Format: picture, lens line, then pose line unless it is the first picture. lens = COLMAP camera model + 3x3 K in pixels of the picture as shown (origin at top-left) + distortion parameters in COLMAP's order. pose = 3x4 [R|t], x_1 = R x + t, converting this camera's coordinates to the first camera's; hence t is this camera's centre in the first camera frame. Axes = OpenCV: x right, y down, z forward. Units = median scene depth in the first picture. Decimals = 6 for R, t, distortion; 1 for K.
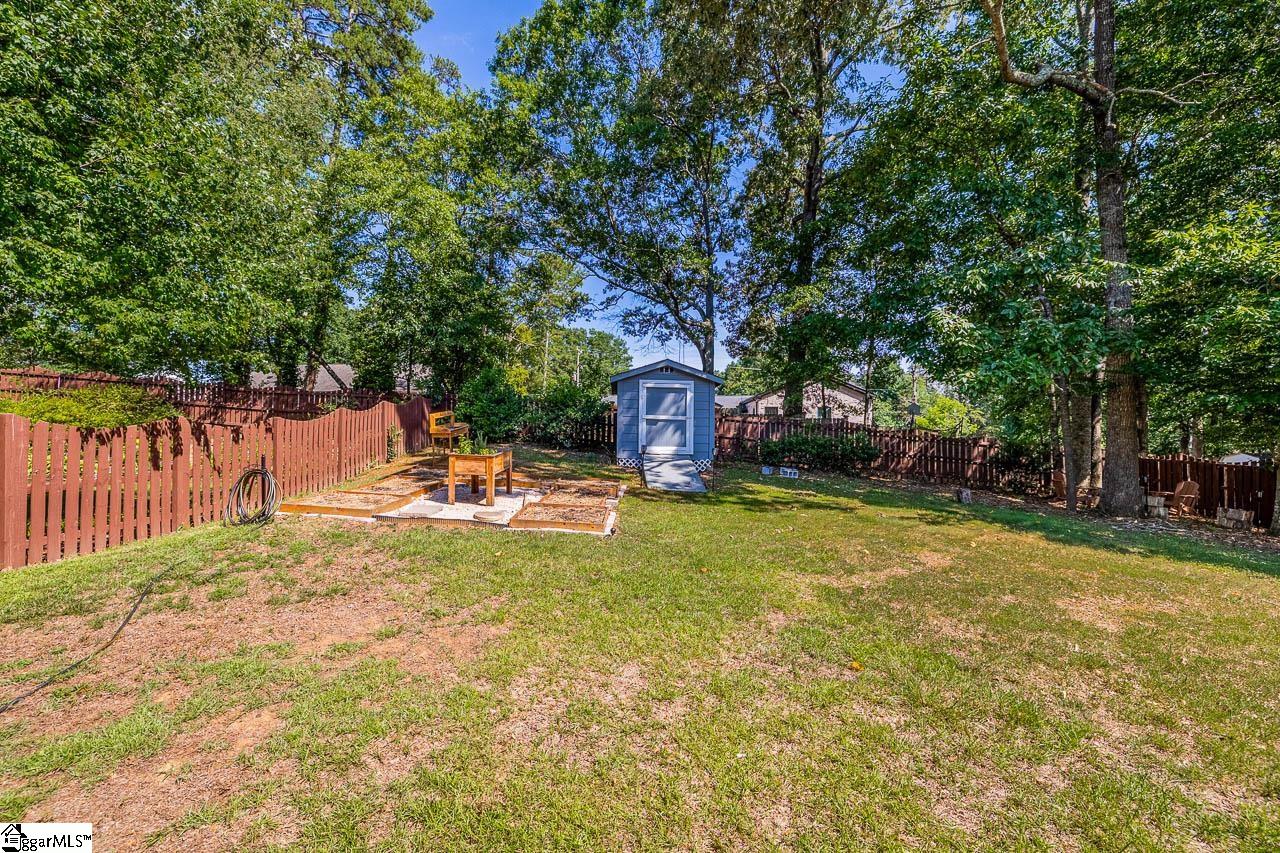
lens RADIAL K [[553.4, 0, 635.6], [0, 553.4, 426.2], [0, 0, 1]] dist [0.002530, -0.000086]
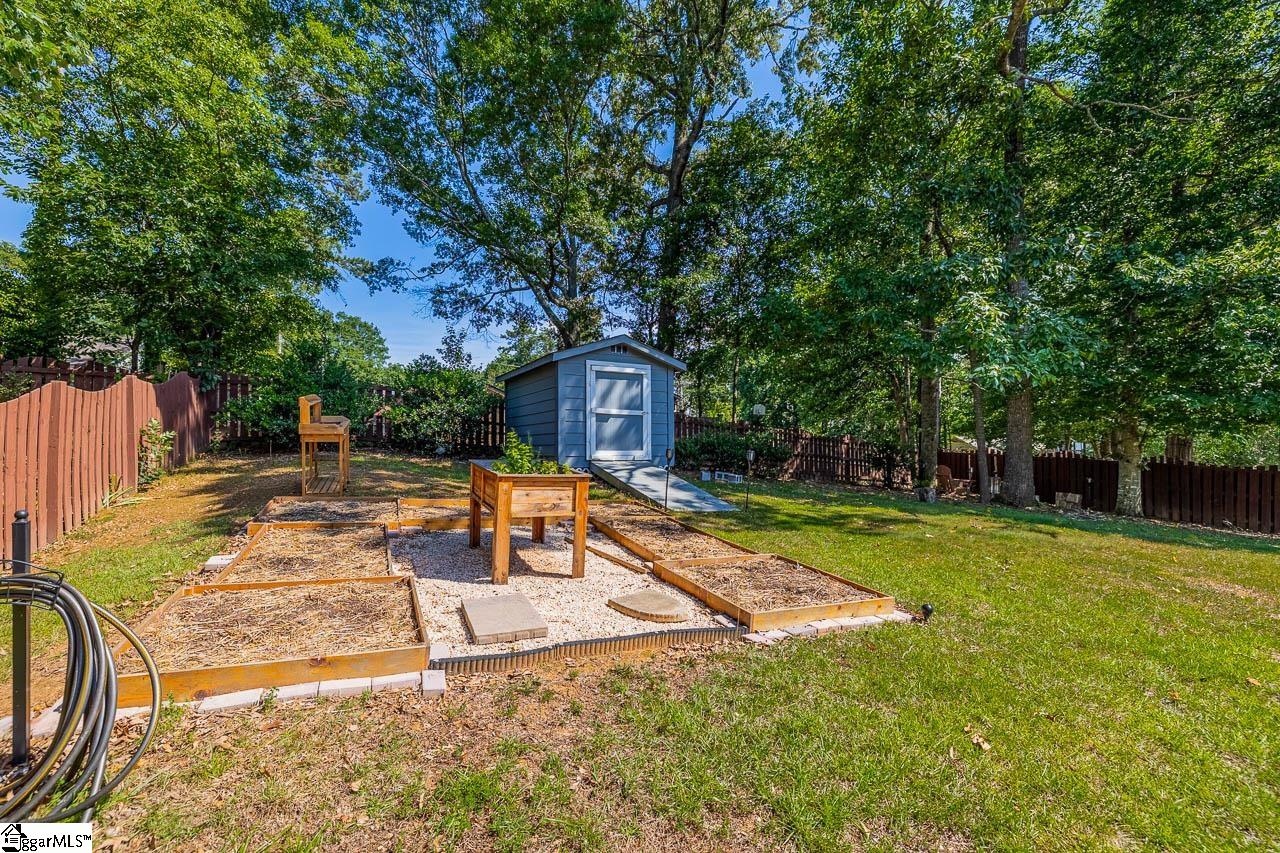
lens RADIAL K [[553.4, 0, 643.3], [0, 553.4, 425.6], [0, 0, 1]] dist [0.002530, -0.000086]
pose [[0.894278, 0.000315, 0.447511, -0.247903], [0.003224, 0.999969, -0.007147, 0.007967], [-0.447500, 0.007834, 0.894250, 0.313219]]
